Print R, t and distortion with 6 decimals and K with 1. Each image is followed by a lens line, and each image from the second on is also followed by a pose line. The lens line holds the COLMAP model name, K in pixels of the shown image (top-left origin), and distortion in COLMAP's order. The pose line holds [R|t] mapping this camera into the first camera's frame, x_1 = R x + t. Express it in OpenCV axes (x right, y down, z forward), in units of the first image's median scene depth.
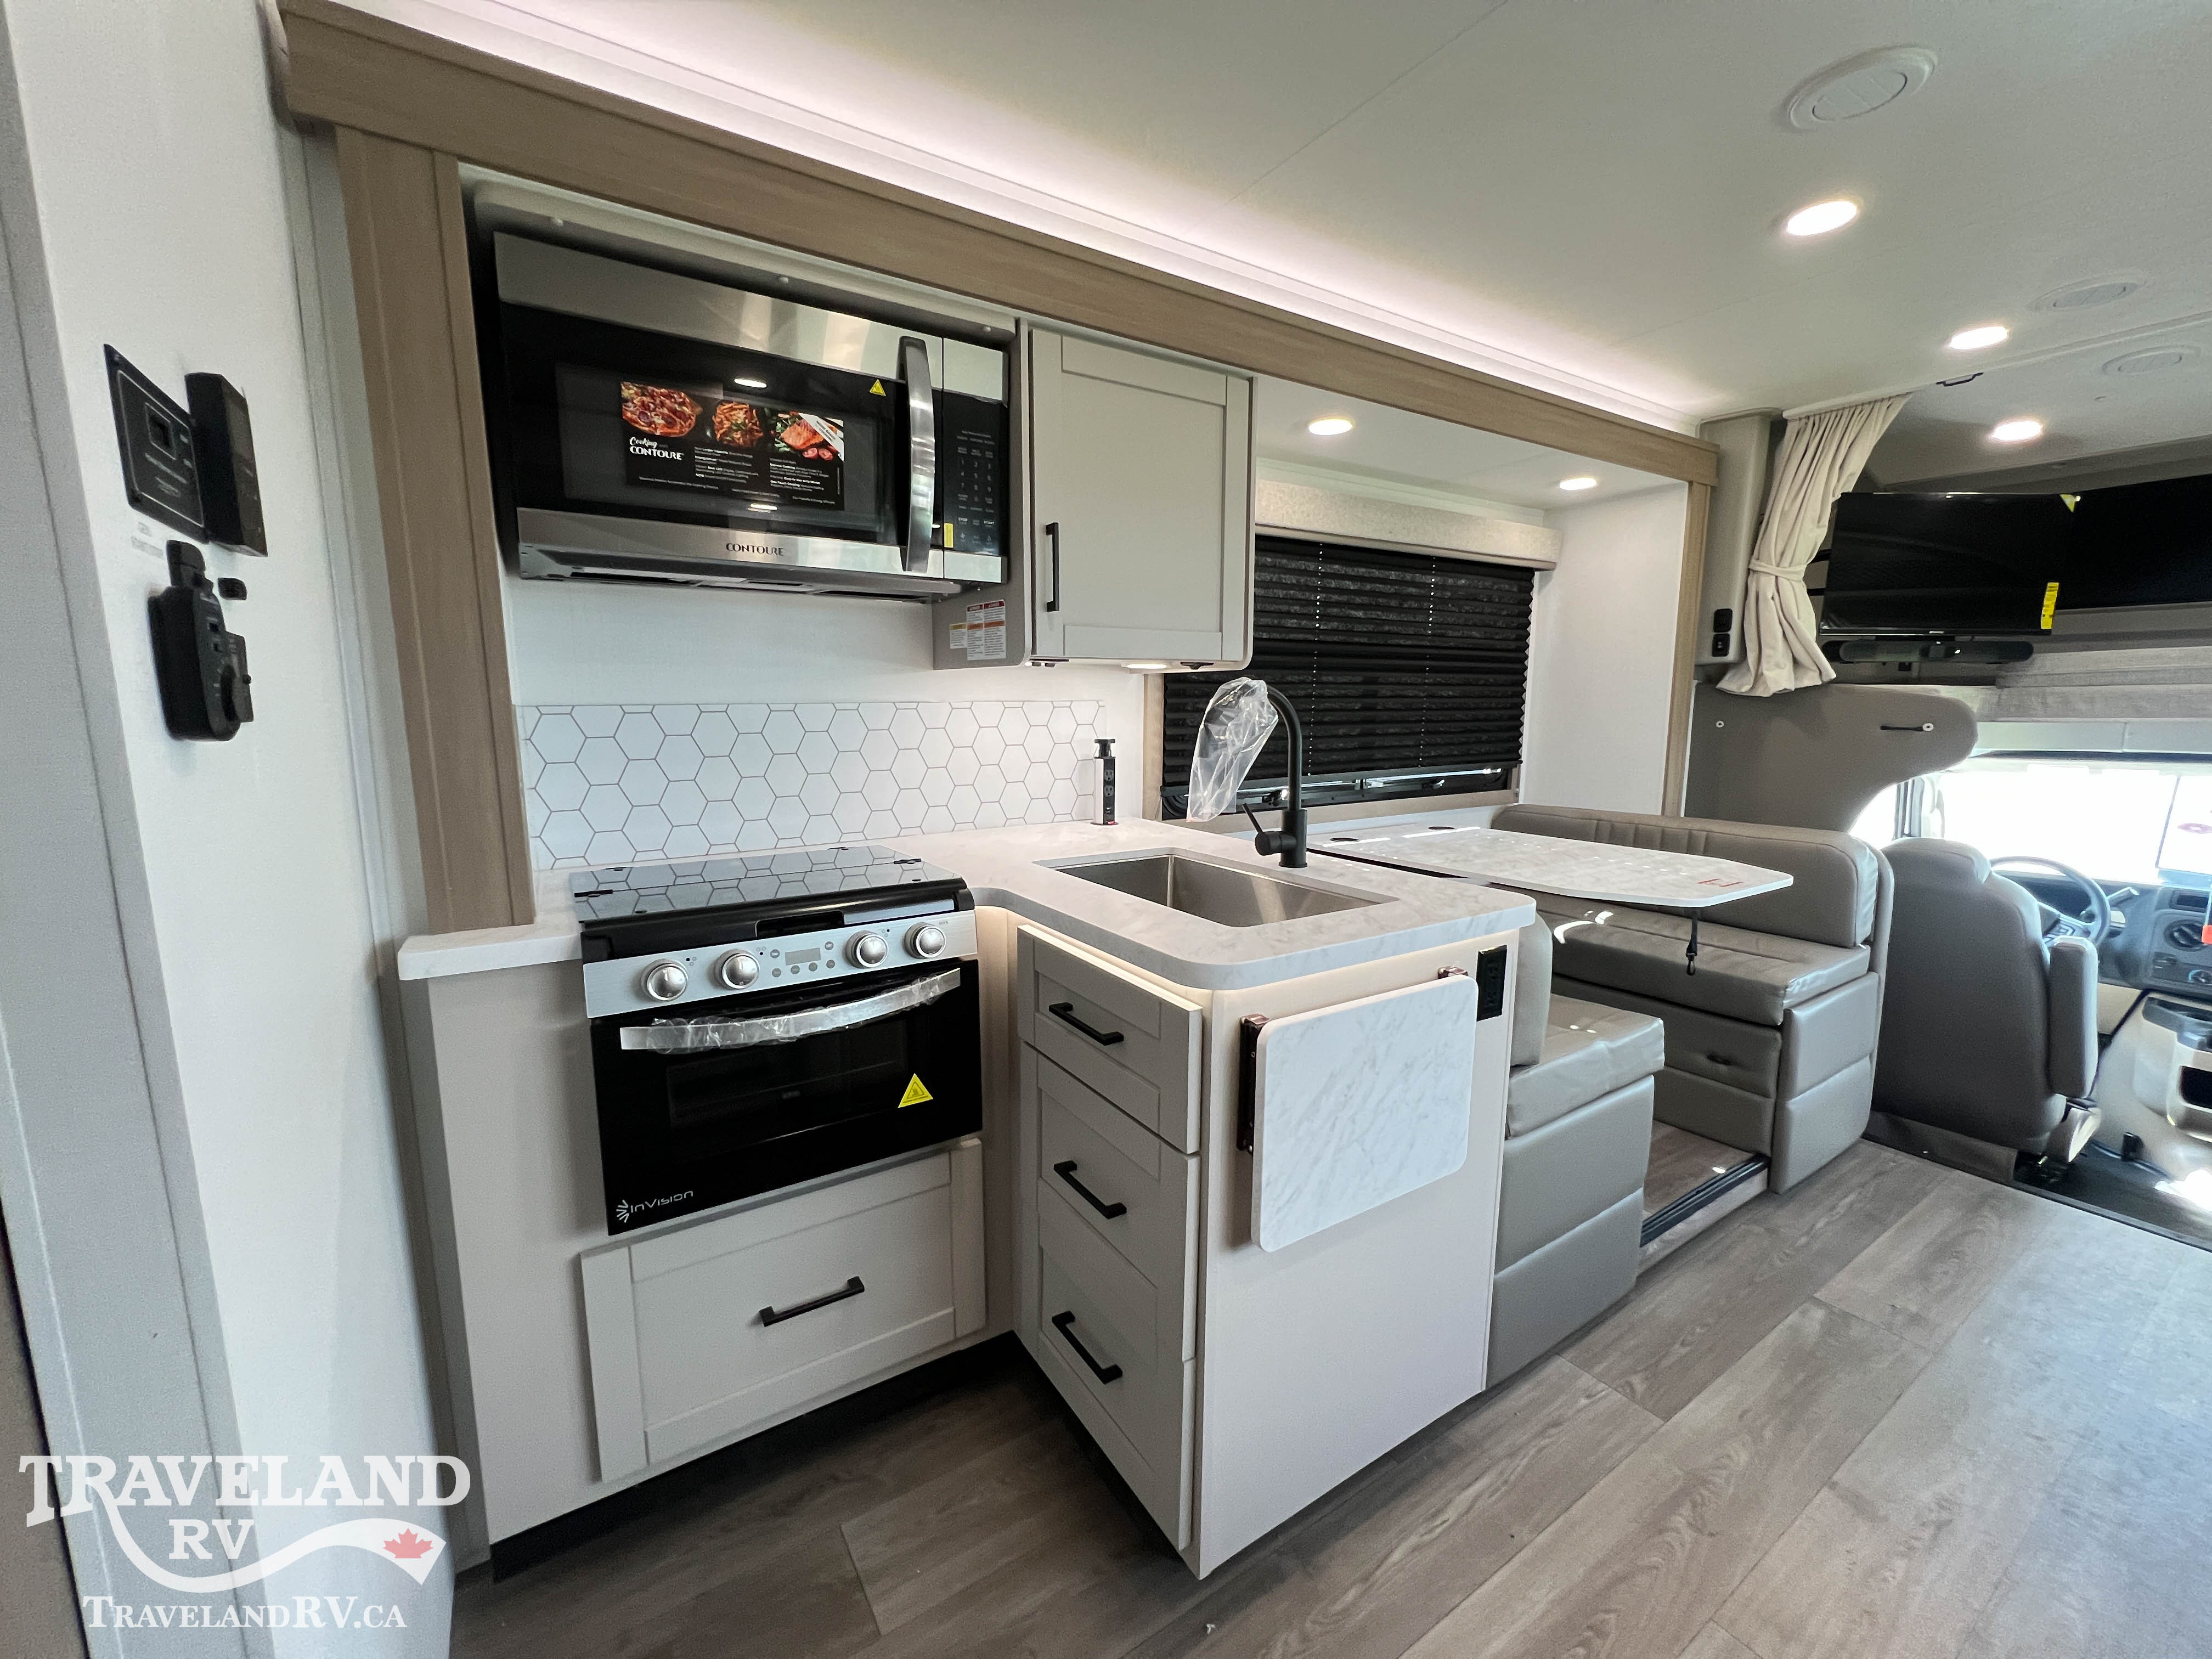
lens RADIAL K [[884.3, 0, 1103.7], [0, 884.3, 826.8], [0, 0, 1]] dist [-0.001346, 0.000514]
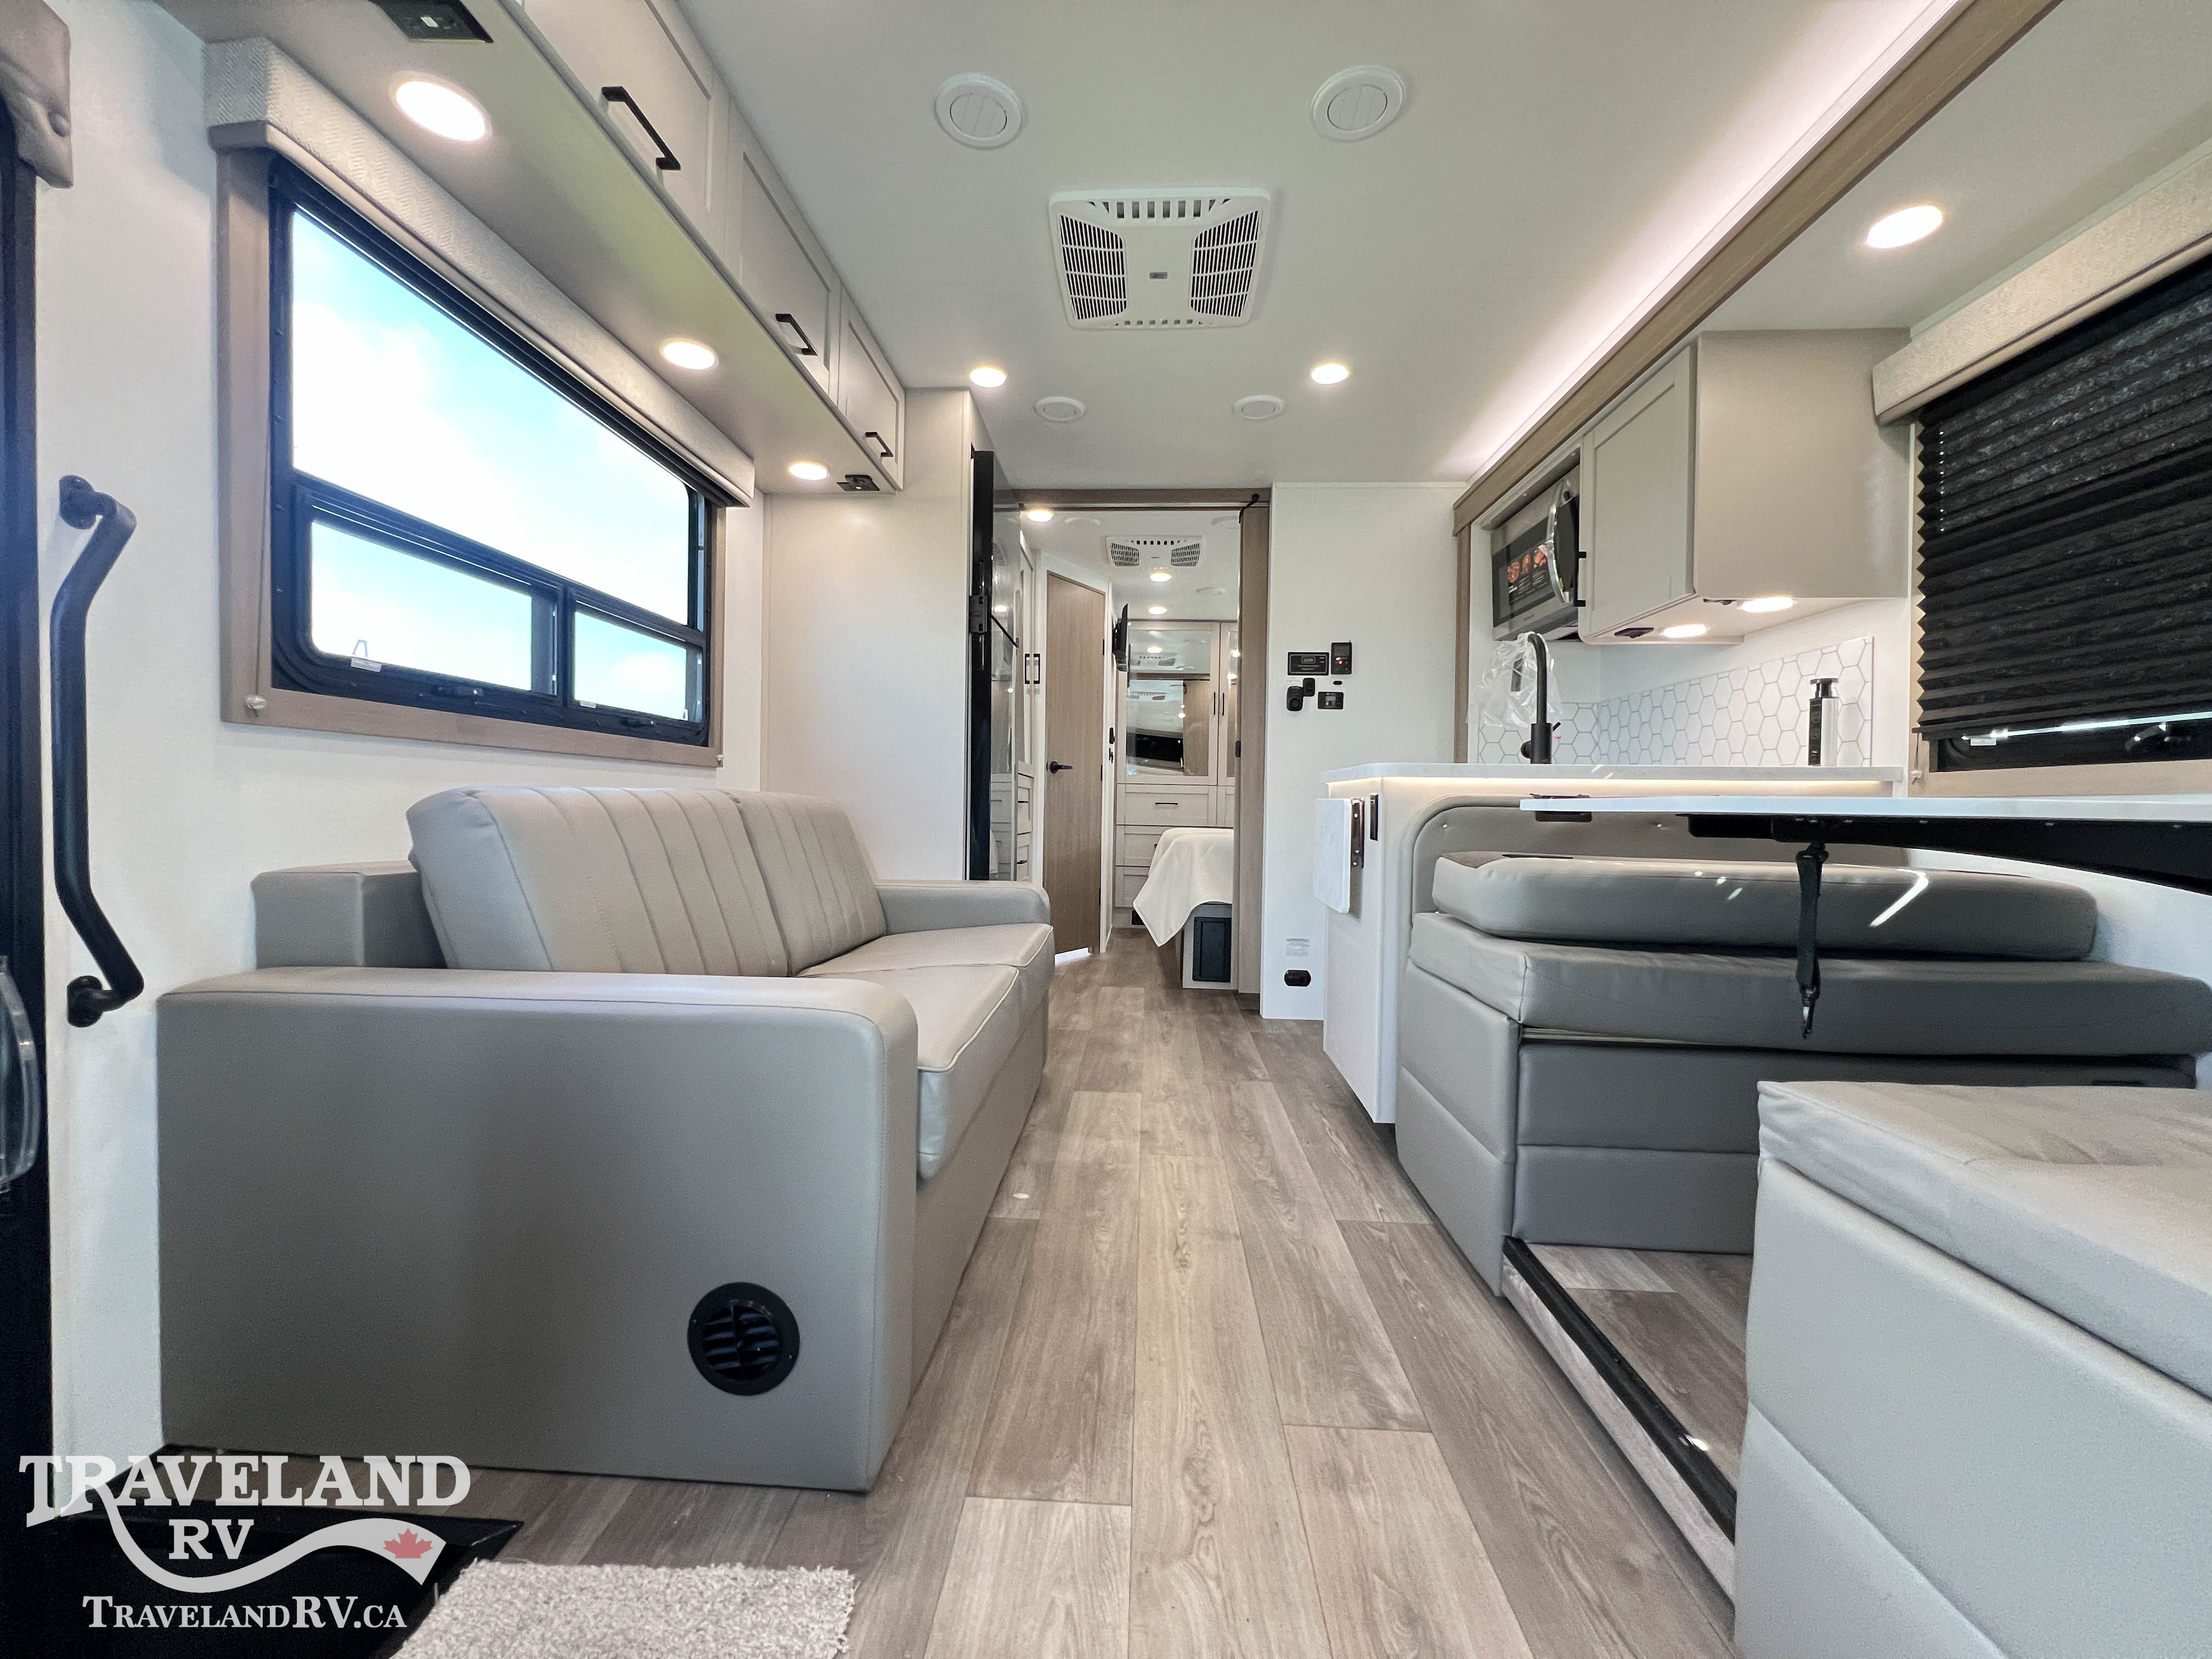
lens RADIAL K [[881.1, 0, 1102.2], [0, 881.1, 827.2], [0, 0, 1]] dist [-0.001316, 0.000754]
pose [[-0.583057, 0.012298, -0.812338, 1.274193], [-0.126526, 0.986311, 0.105746, 0.058896], [0.802518, 0.164438, -0.573520, 0.970404]]
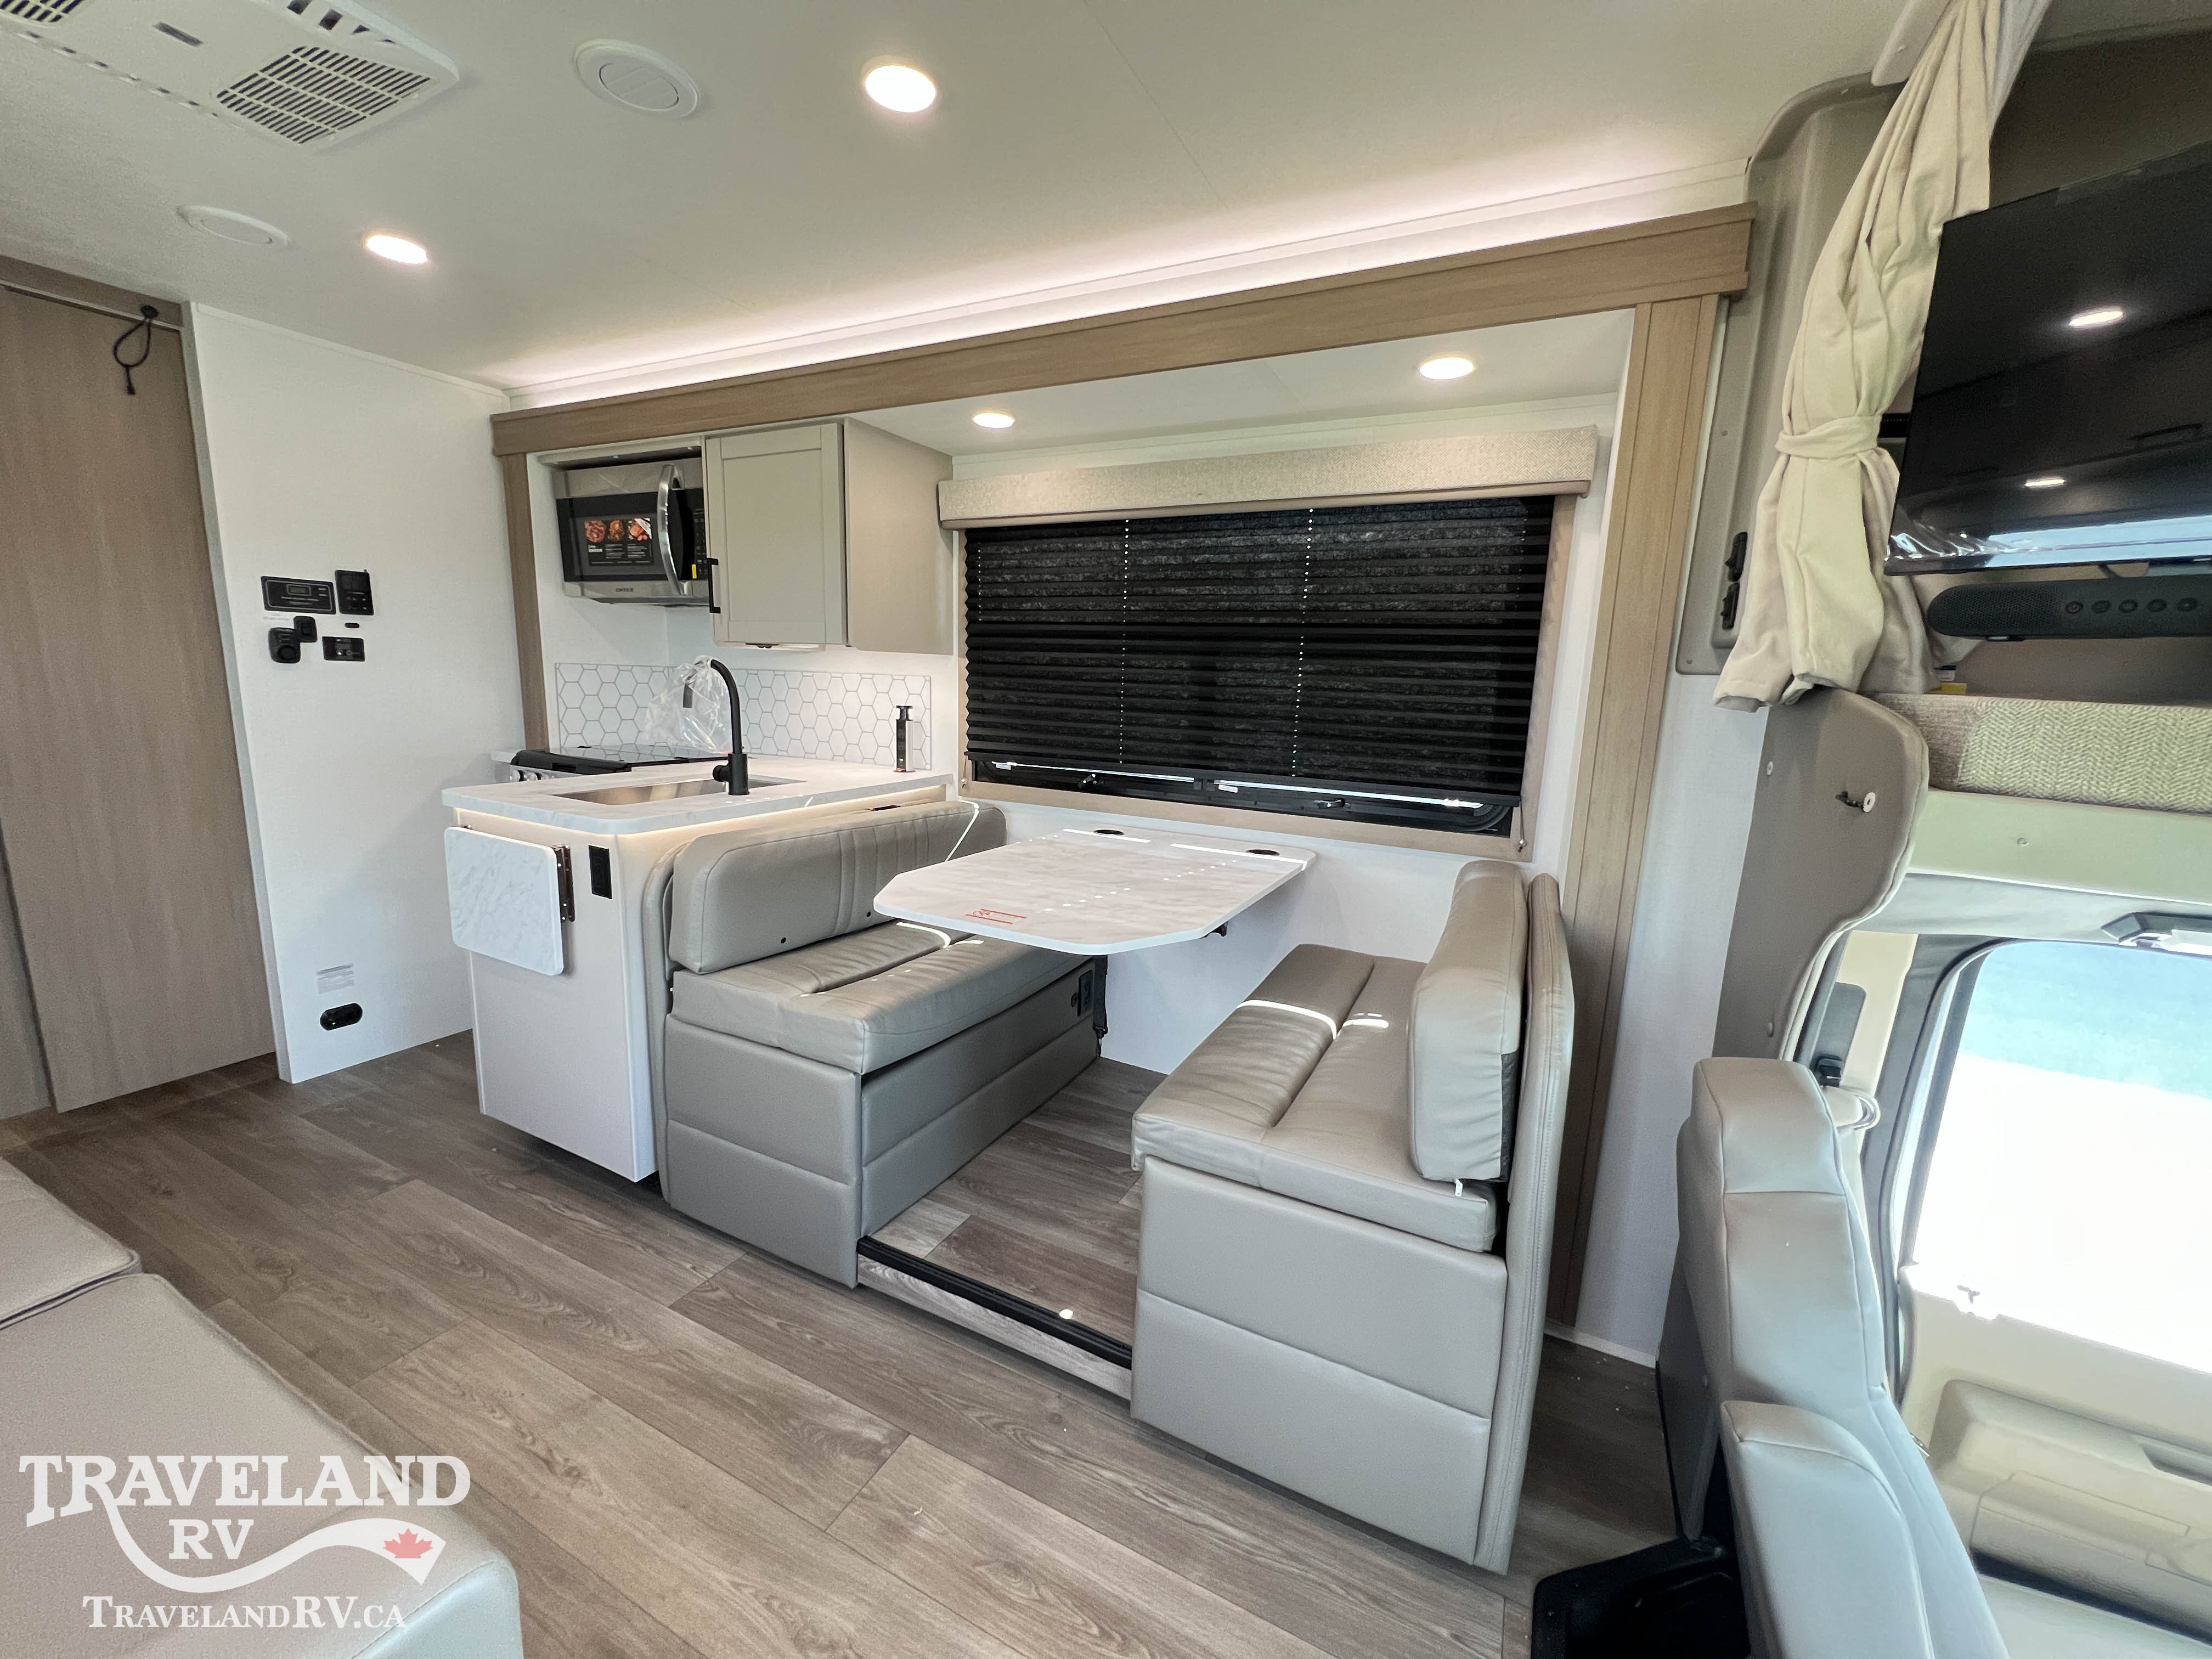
lens RADIAL K [[881.1, 0, 1102.2], [0, 881.1, 827.2], [0, 0, 1]] dist [-0.001316, 0.000754]
pose [[0.504780, 0.169898, -0.846364, 1.297491], [-0.158655, 0.981999, 0.102501, -0.104874], [0.848543, 0.082540, 0.522648, 0.603776]]
